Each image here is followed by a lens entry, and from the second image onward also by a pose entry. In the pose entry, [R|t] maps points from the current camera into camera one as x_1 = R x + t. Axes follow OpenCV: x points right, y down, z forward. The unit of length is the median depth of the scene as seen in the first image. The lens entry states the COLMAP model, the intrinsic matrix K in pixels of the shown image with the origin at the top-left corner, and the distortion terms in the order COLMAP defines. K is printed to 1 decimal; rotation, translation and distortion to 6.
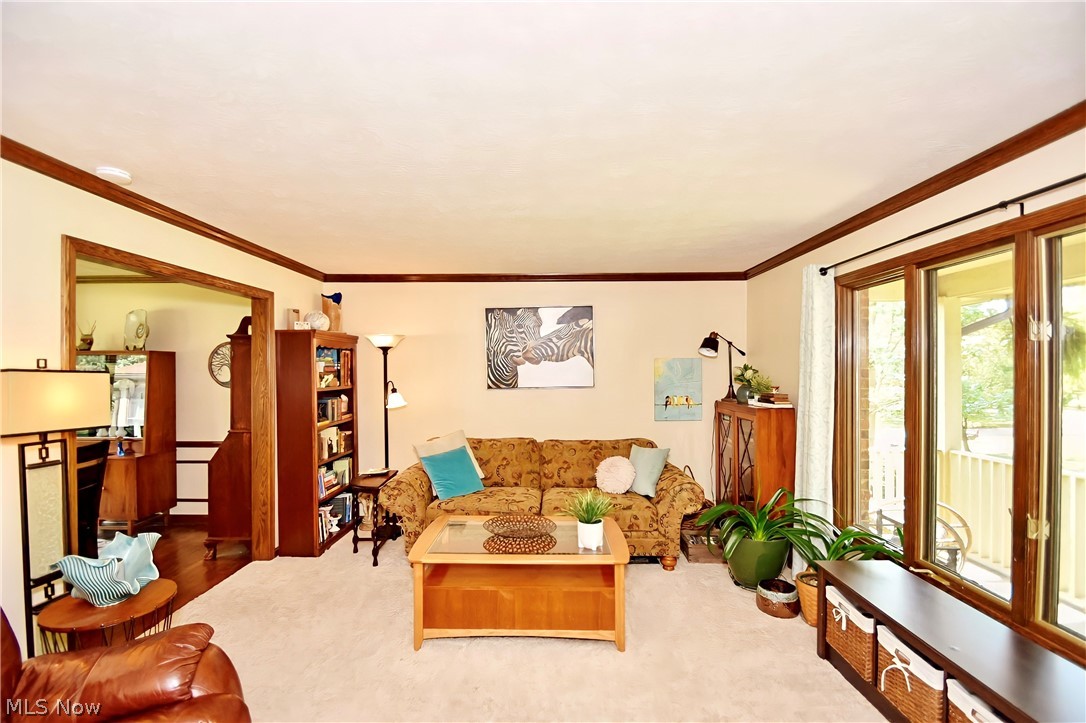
lens RADIAL K [[473.4, 0, 542.6], [0, 473.4, 370.4], [0, 0, 1]] dist [0.008139, -0.008416]
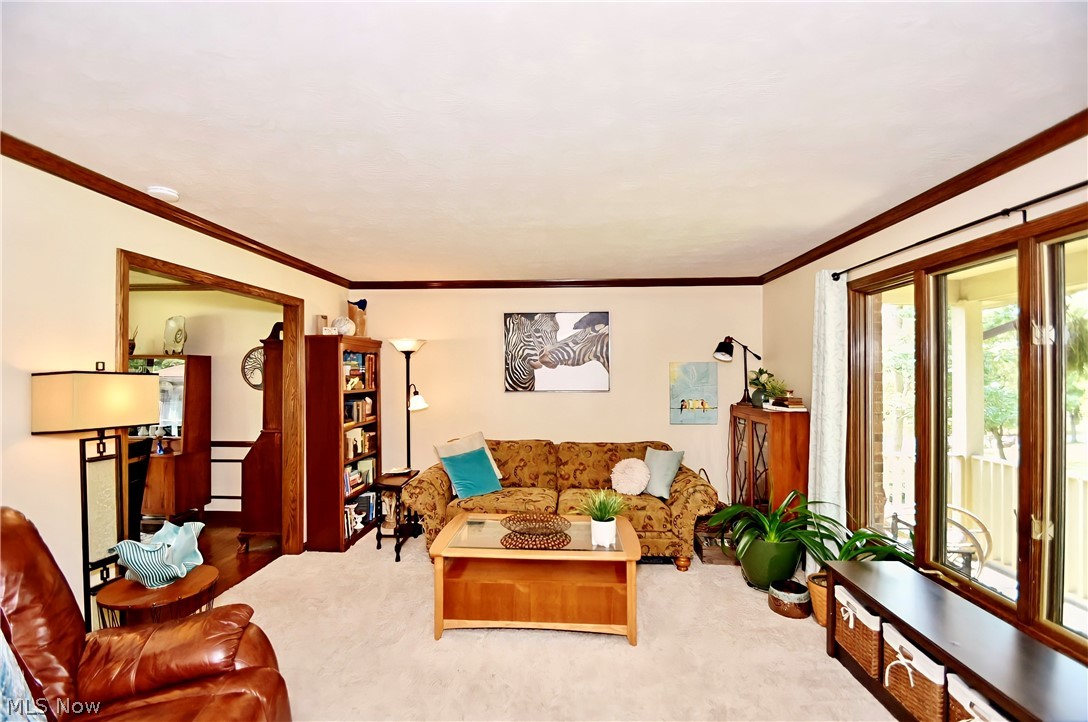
lens RADIAL K [[474.2, 0, 542.7], [0, 474.2, 371.2], [0, 0, 1]] dist [0.008139, -0.008416]
pose [[0.999179, 0.001499, -0.040492, 0.006669], [-0.001817, 0.999968, -0.007802, 0.001833], [0.040479, 0.007869, 0.999149, -0.031159]]
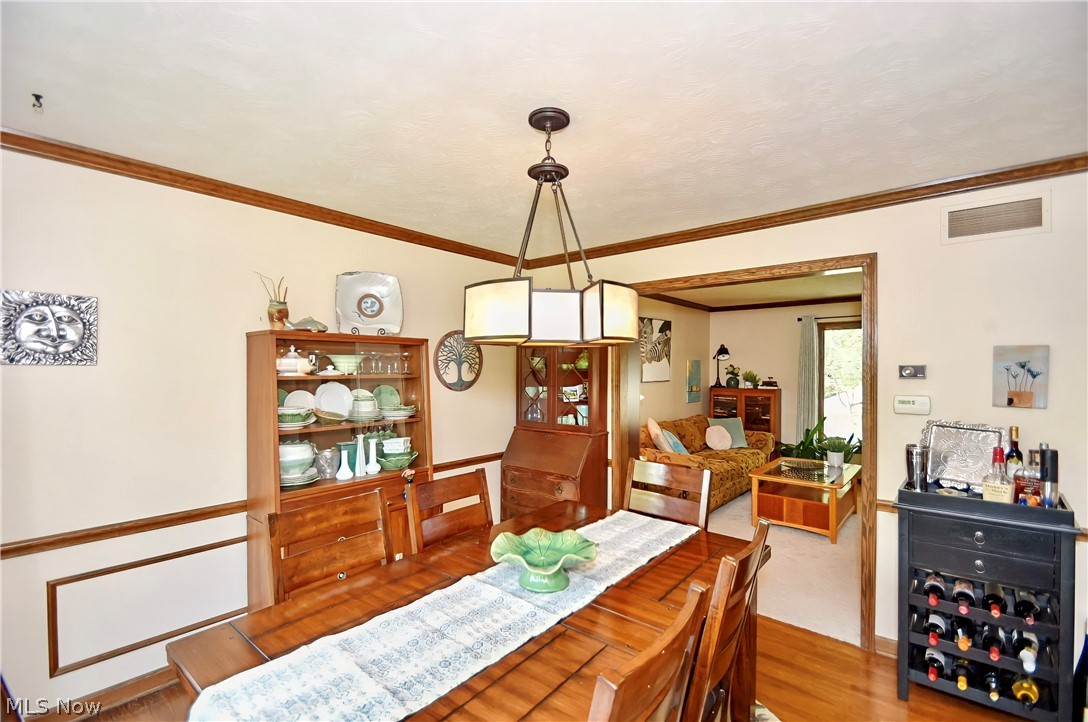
lens RADIAL K [[474.2, 0, 531.6], [0, 474.2, 376.3], [0, 0, 1]] dist [0.008139, -0.008416]
pose [[0.640319, -0.012691, 0.768004, -1.433484], [-0.002231, 0.999829, 0.018383, -0.001111], [-0.768106, -0.013484, 0.640181, 0.514181]]
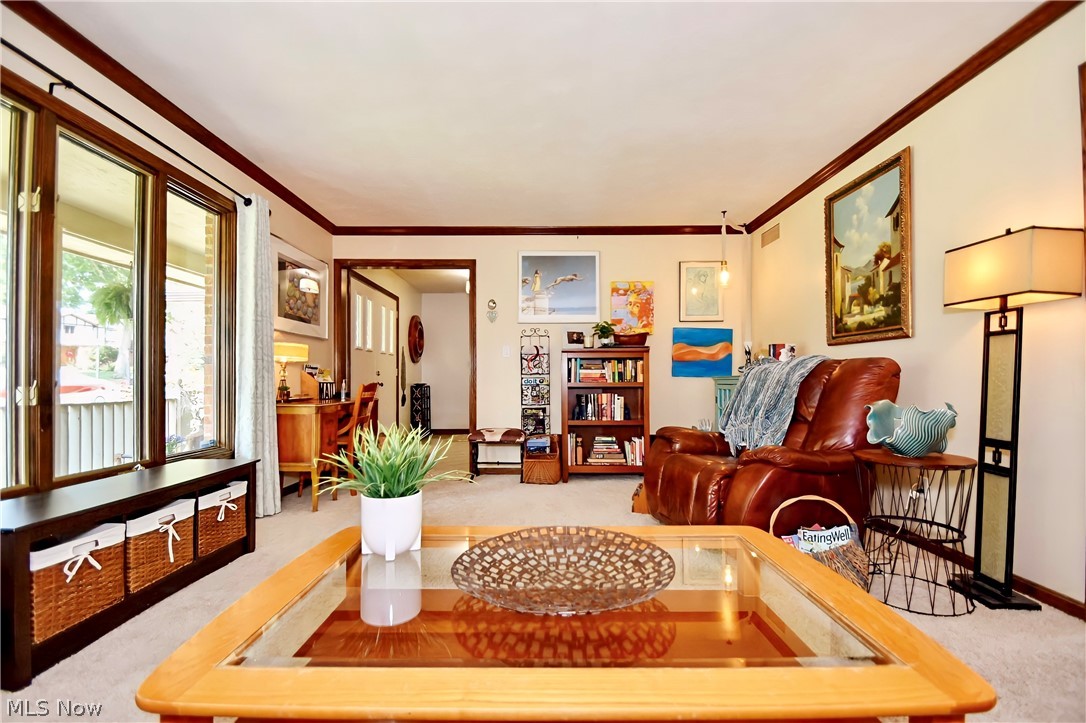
lens RADIAL K [[473.4, 0, 534.7], [0, 473.4, 379.8], [0, 0, 1]] dist [0.008139, -0.008416]
pose [[-0.999933, 0.003320, -0.011115, -0.018462], [0.003361, 0.999988, -0.003690, 0.153850], [0.011103, -0.003727, -0.999931, 1.027066]]
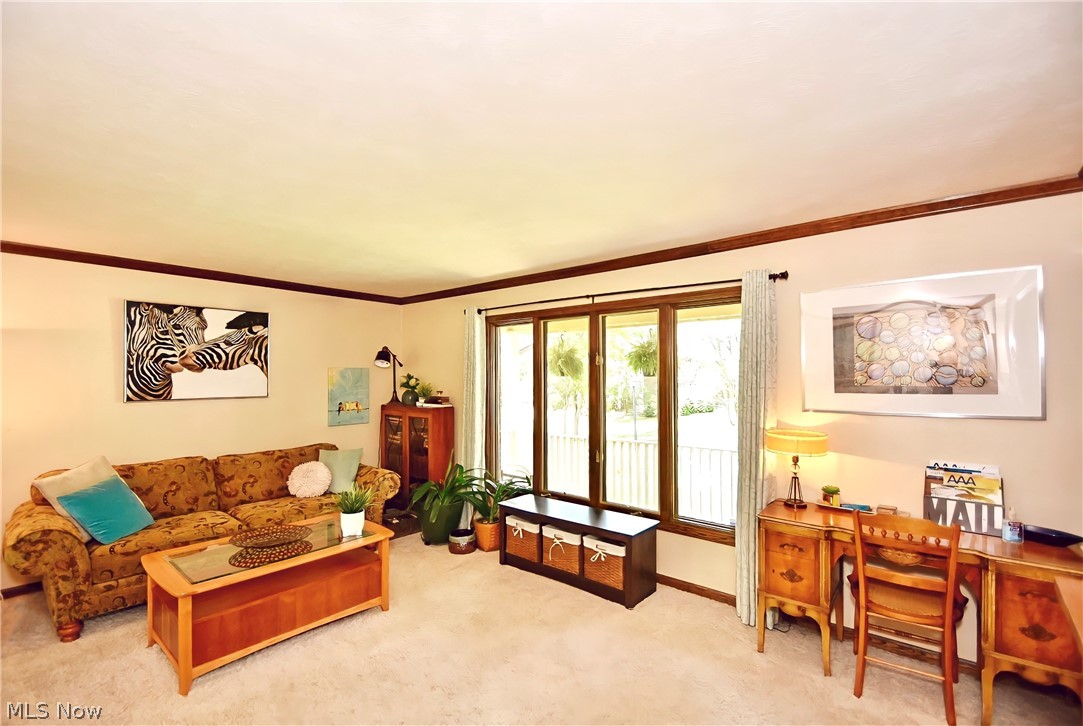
lens RADIAL K [[479.0, 0, 519.0], [0, 479.0, 369.7], [0, 0, 1]] dist [0.011660, -0.012078]
pose [[0.635069, 0.015522, 0.772300, -0.387614], [-0.001403, 0.999820, -0.018942, -0.001592], [-0.772455, 0.010946, 0.634976, -0.028265]]
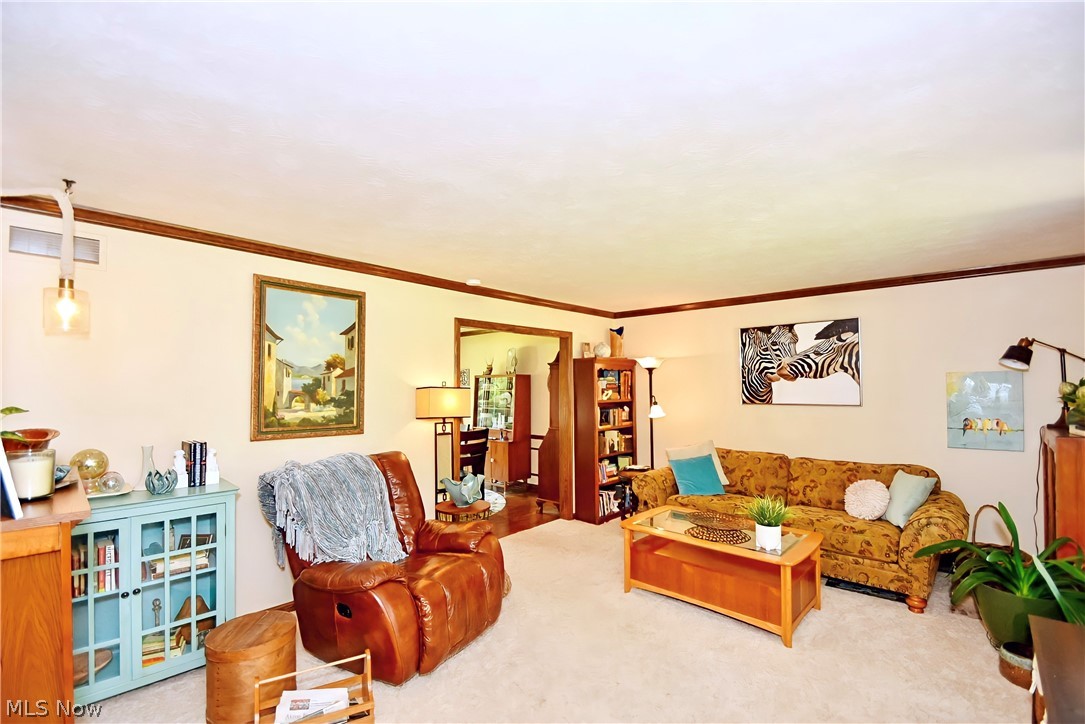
lens RADIAL K [[472.9, 0, 543.0], [0, 472.9, 381.8], [0, 0, 1]] dist [0.008139, -0.008416]
pose [[0.749191, -0.007724, -0.662309, 0.305484], [0.000328, 0.999936, -0.011290, -0.000154], [0.662354, 0.008241, 0.749145, -0.118940]]
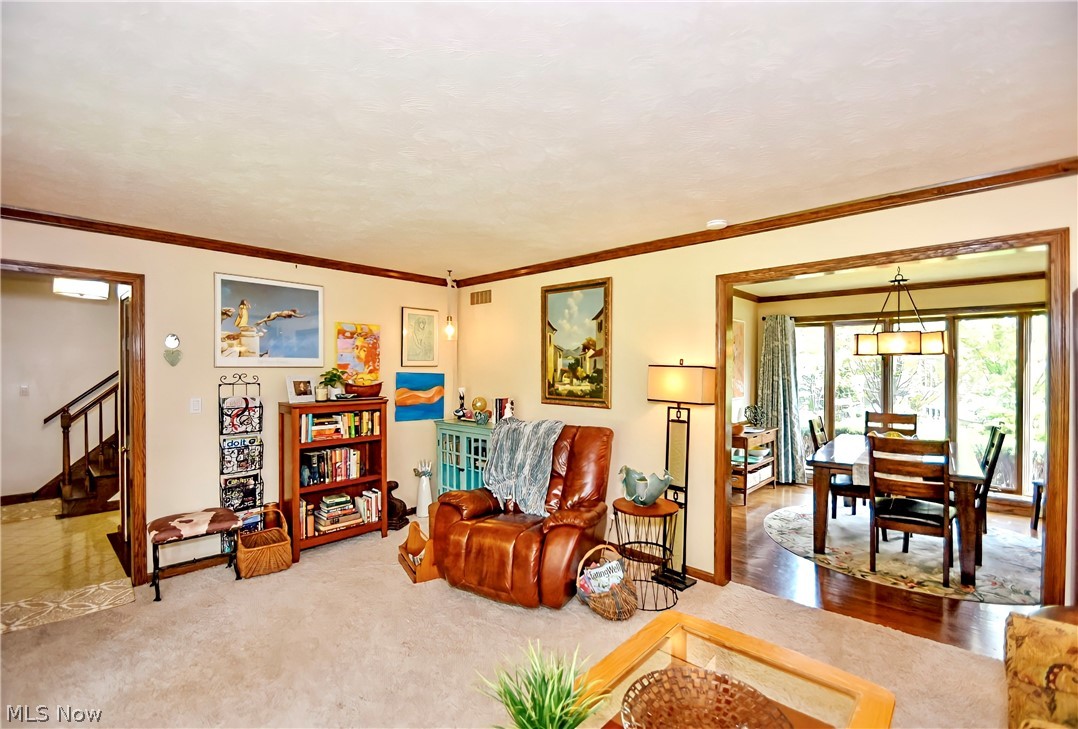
lens RADIAL K [[476.8, 0, 534.2], [0, 476.8, 373.7], [0, 0, 1]] dist [0.011660, -0.012078]
pose [[-0.665881, 0.007372, -0.746021, 0.288142], [-0.002026, 0.999930, 0.011690, 0.005210], [0.746055, 0.009296, -0.665820, 0.896630]]
